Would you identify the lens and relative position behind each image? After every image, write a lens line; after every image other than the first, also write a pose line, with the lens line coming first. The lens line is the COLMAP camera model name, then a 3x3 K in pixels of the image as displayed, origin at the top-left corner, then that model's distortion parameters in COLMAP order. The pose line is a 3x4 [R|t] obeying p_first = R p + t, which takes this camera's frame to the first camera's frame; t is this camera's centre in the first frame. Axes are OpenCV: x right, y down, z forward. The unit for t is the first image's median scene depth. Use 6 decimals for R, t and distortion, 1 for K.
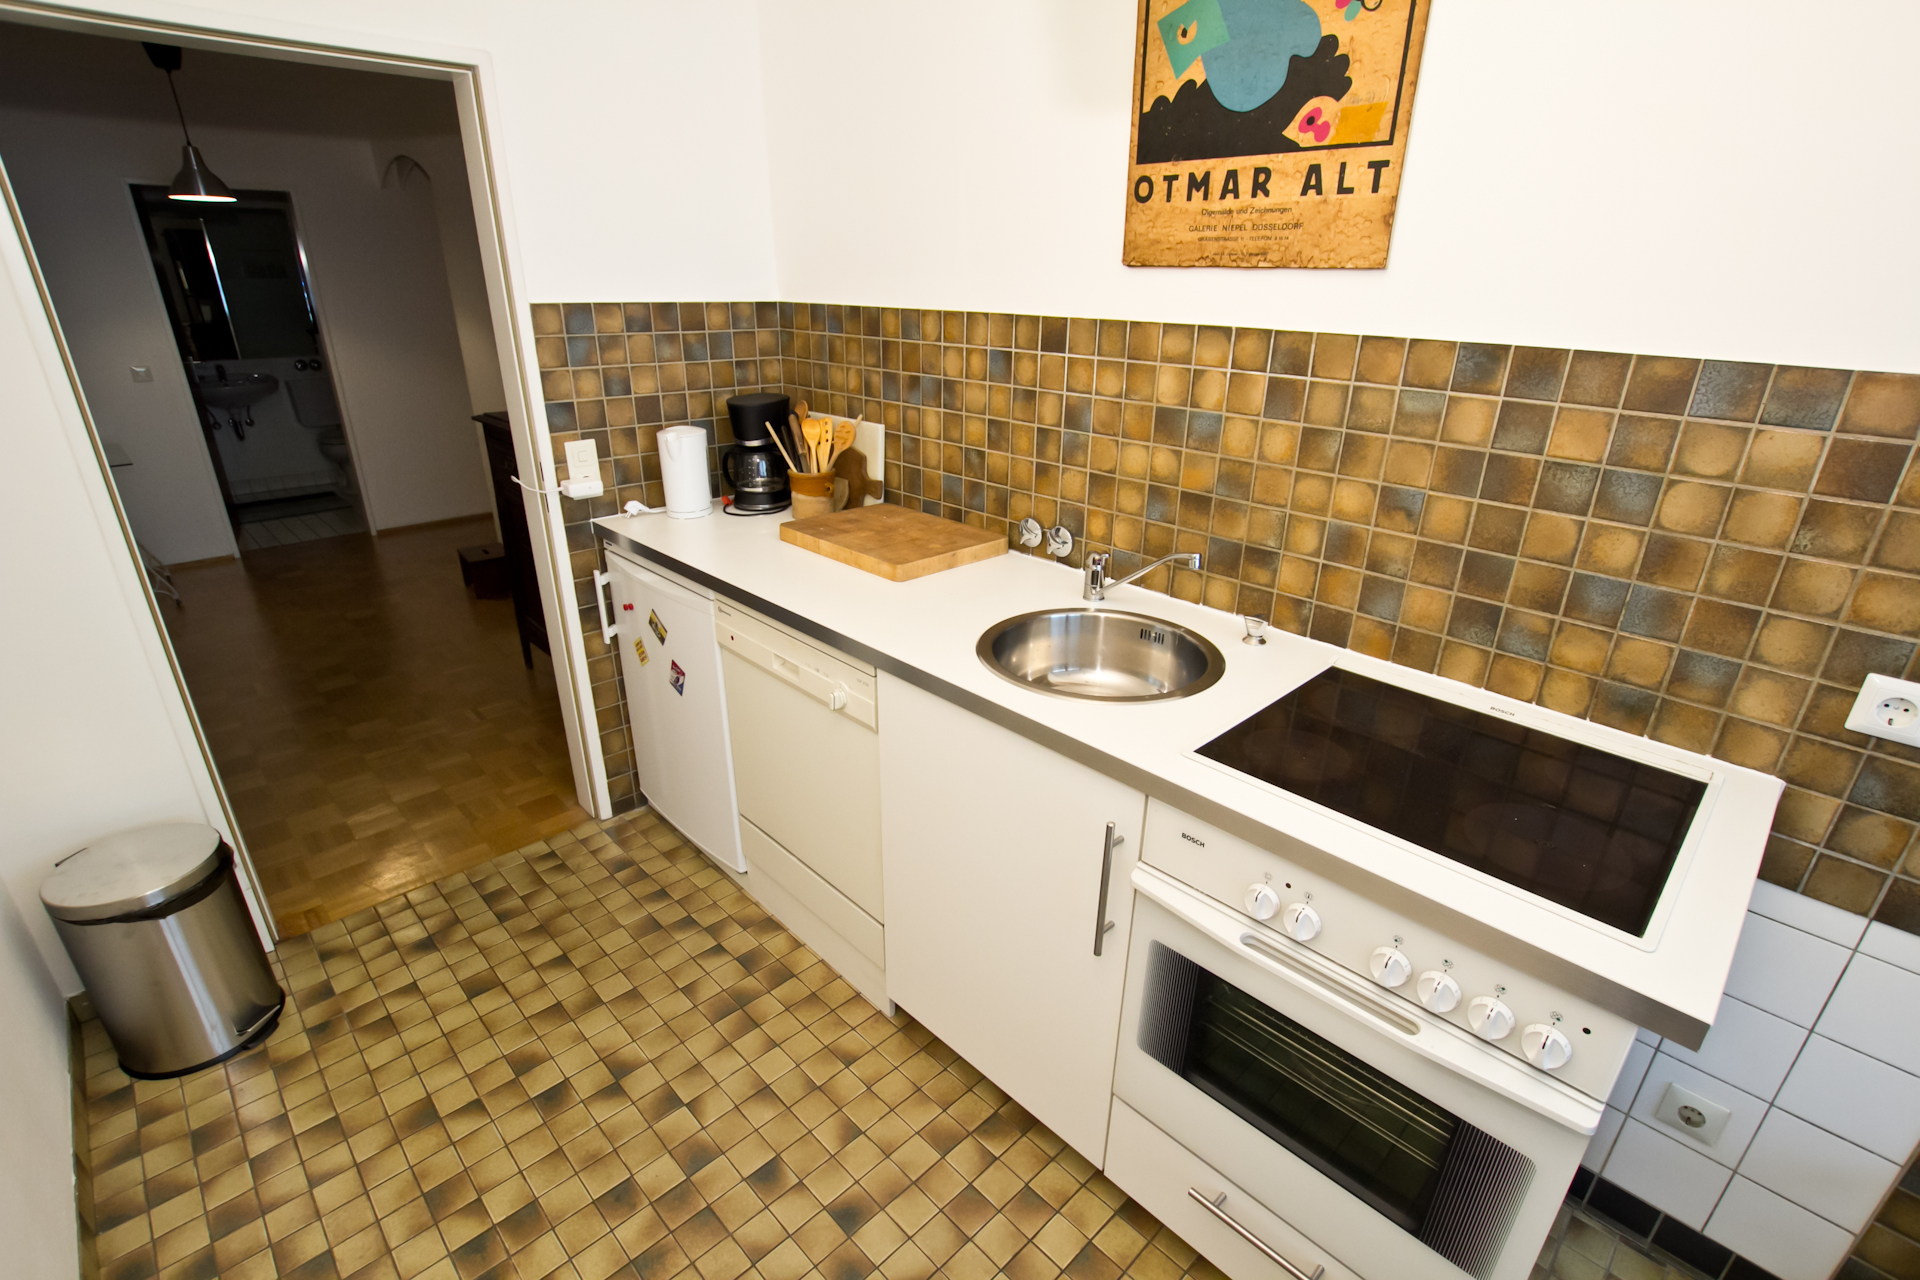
lens RADIAL K [[902.3, 0, 959.3], [0, 902.3, 648.1], [0, 0, 1]] dist [-0.016643, -0.000611]
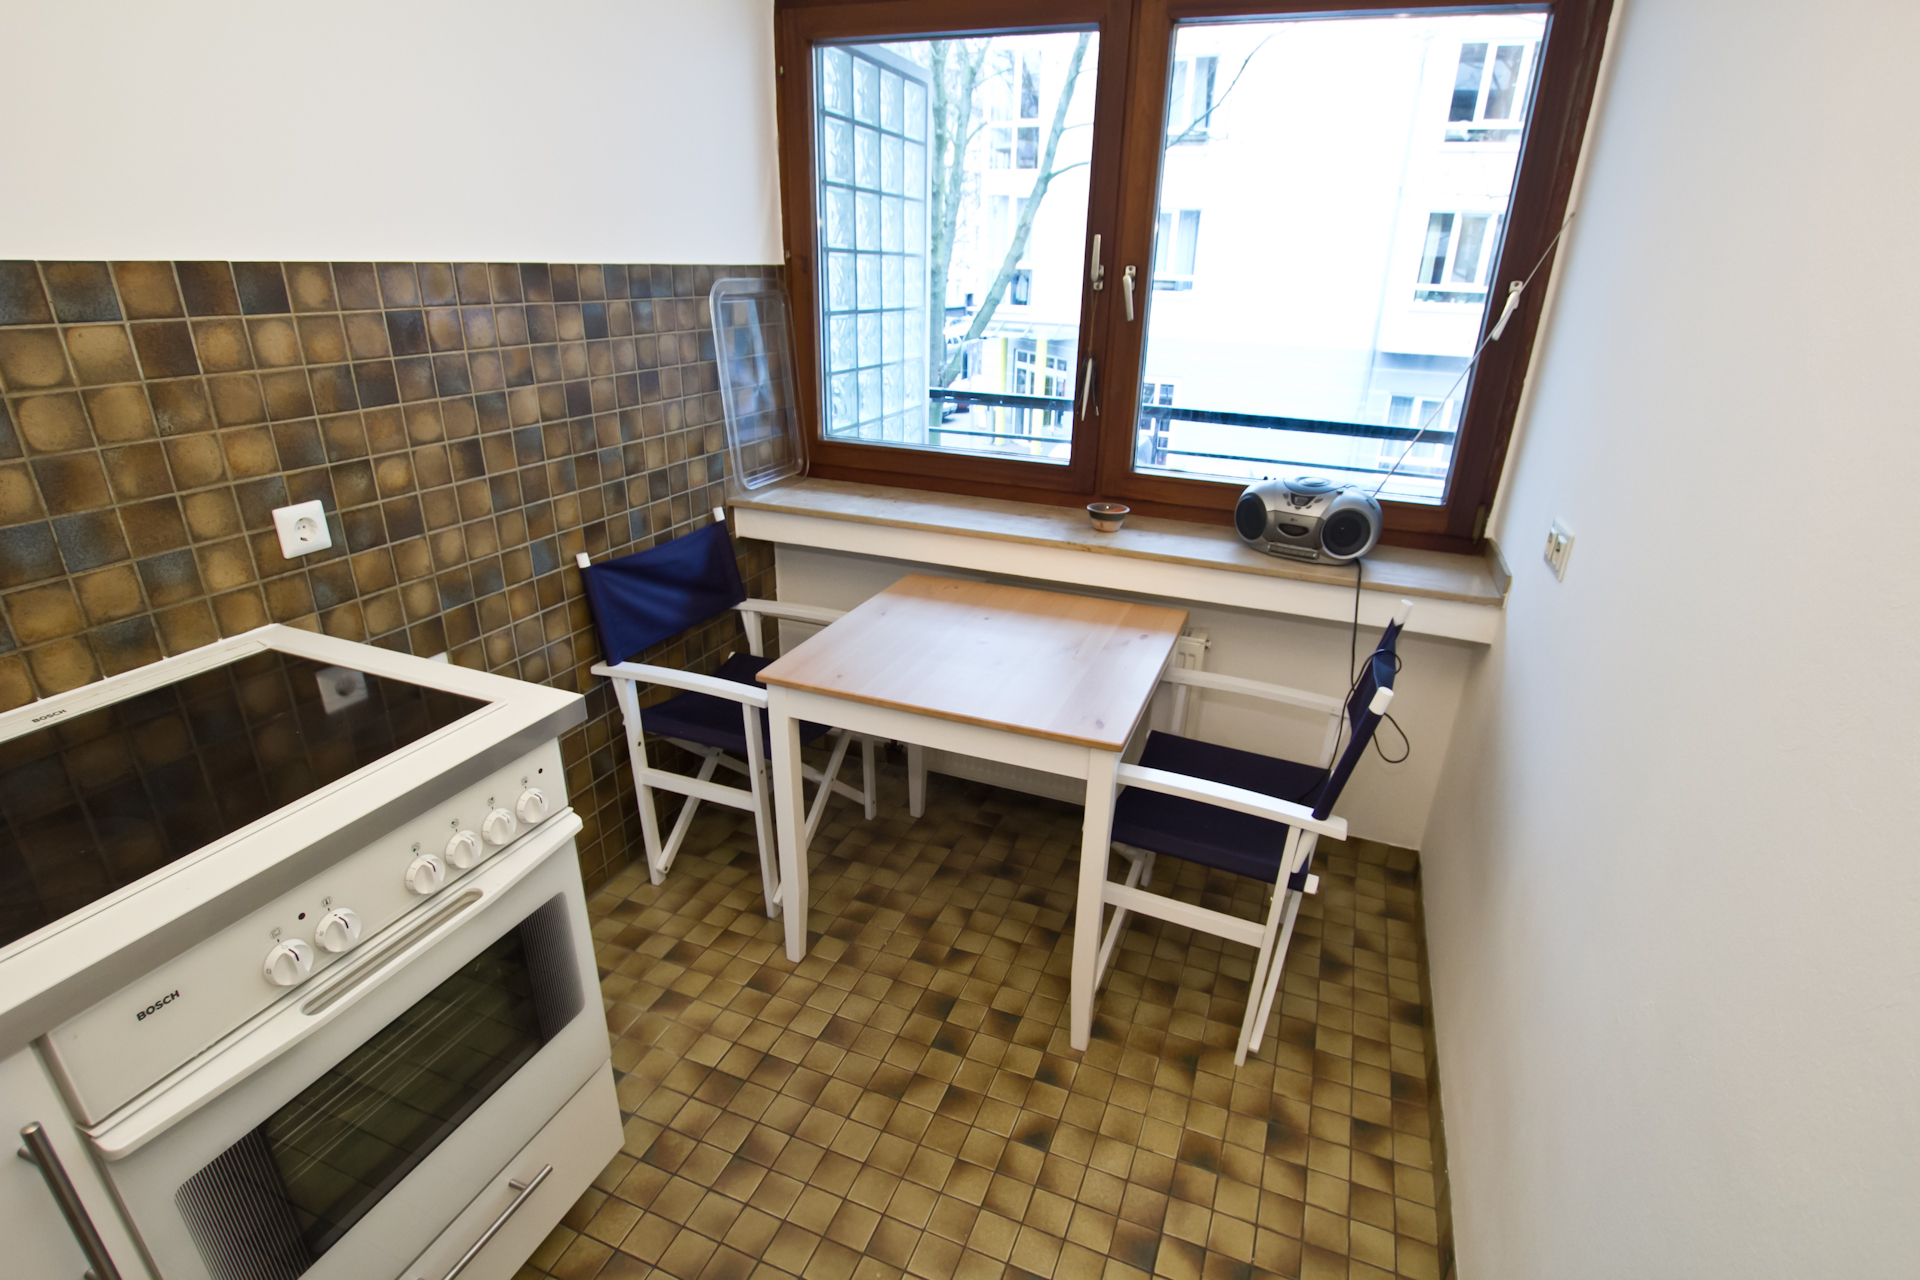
lens RADIAL K [[902.3, 0, 965.0], [0, 902.3, 639.4], [0, 0, 1]] dist [-0.016643, -0.000611]
pose [[-0.389034, -0.383391, 0.837654, -0.403824], [0.329711, 0.791104, 0.515214, -0.138157], [-0.860200, 0.476619, -0.181358, 0.448065]]
